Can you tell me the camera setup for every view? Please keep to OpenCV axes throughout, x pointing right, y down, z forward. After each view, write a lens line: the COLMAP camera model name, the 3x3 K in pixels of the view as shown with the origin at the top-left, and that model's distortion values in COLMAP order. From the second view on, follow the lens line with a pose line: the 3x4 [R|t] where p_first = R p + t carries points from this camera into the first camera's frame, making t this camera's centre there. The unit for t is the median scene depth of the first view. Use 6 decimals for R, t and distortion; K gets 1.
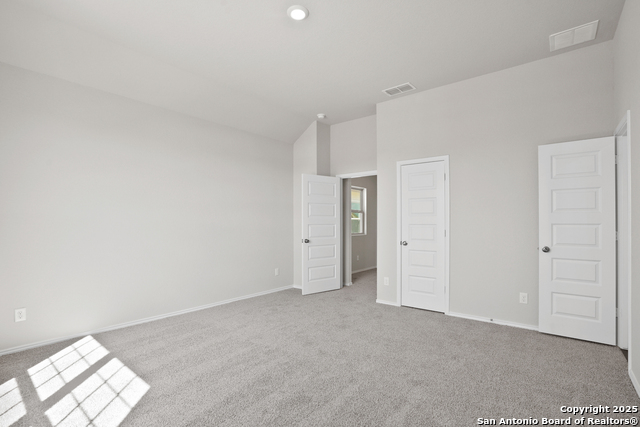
lens RADIAL K [[303.7, 0, 309.4], [0, 303.7, 222.5], [0, 0, 1]] dist [0.008551, 0.000297]
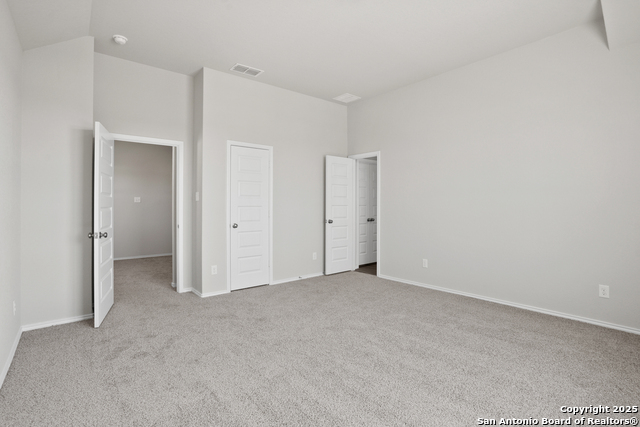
lens RADIAL K [[315.7, 0, 321.0], [0, 315.7, 202.8], [0, 0, 1]] dist [-0.001160, 0.000004]
pose [[0.200459, 0.004301, 0.979693, -0.656903], [-0.000903, 0.999991, -0.004205, -0.001789], [-0.979702, -0.000042, 0.200461, 0.555068]]
